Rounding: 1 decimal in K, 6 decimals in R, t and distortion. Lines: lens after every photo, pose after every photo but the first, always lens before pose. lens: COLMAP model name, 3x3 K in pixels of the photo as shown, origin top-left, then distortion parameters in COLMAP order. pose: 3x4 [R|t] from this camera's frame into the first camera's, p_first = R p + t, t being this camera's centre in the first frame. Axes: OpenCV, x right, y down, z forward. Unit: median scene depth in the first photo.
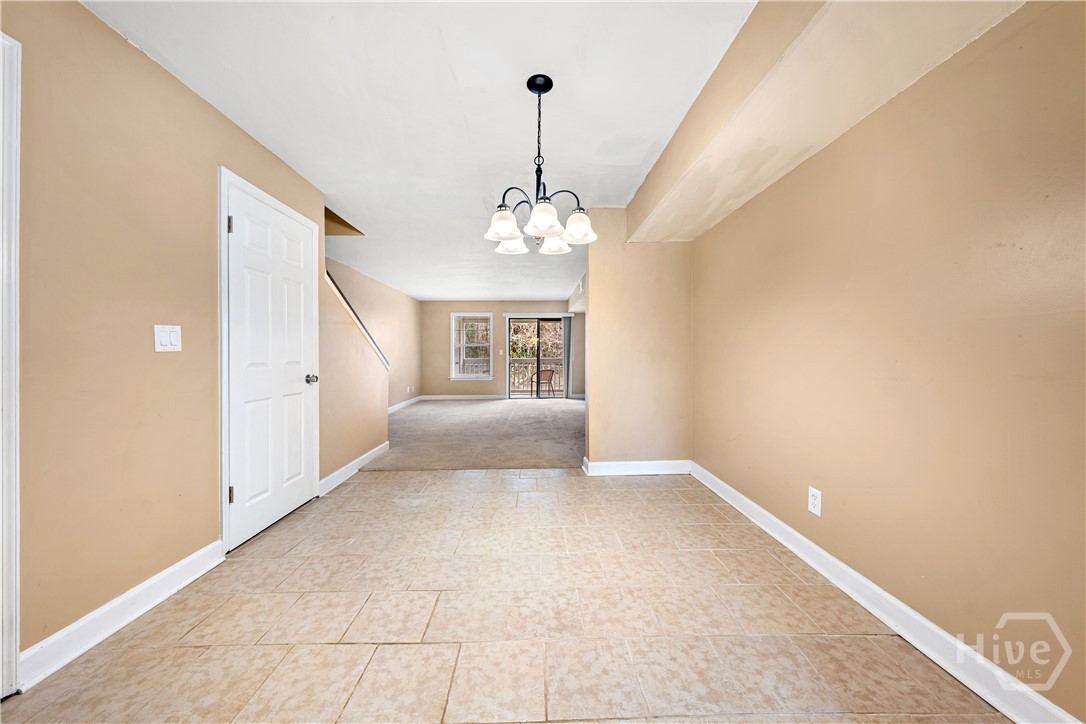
lens RADIAL K [[369.3, 0, 543.5], [0, 369.3, 355.3], [0, 0, 1]] dist [-0.001770, -0.000157]
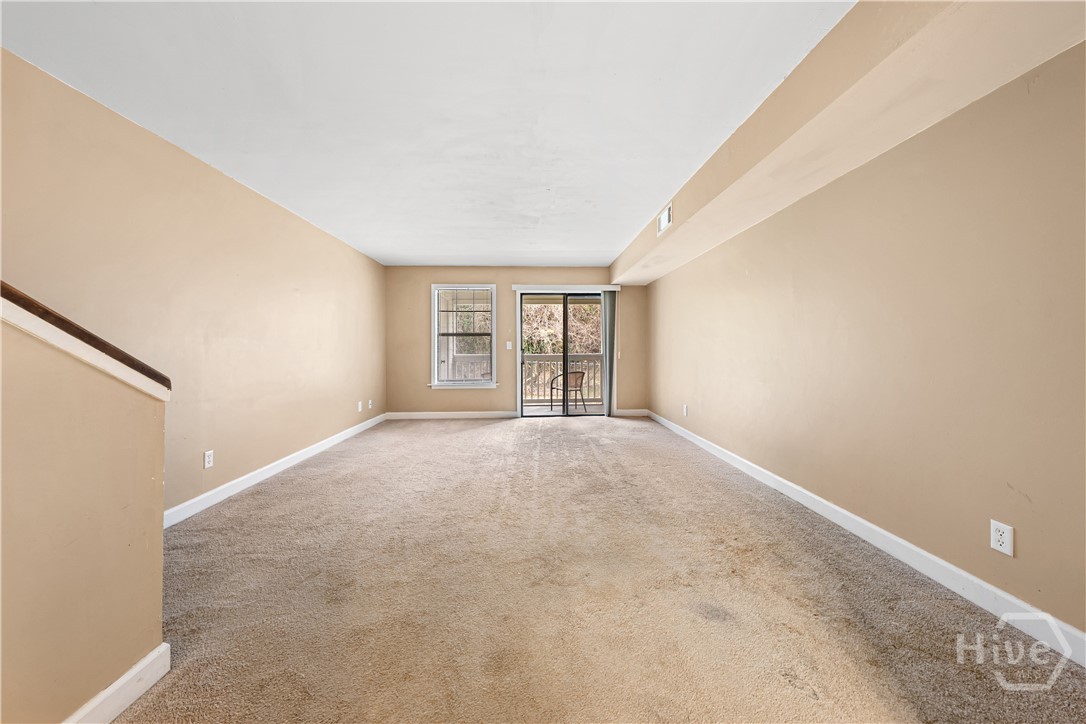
lens RADIAL K [[369.3, 0, 546.4], [0, 369.3, 356.0], [0, 0, 1]] dist [-0.001770, -0.000157]
pose [[0.999895, -0.004266, 0.013839, -0.060523], [0.004046, 0.999866, 0.015877, 0.000961], [-0.013905, -0.015819, 0.999778, 0.352119]]
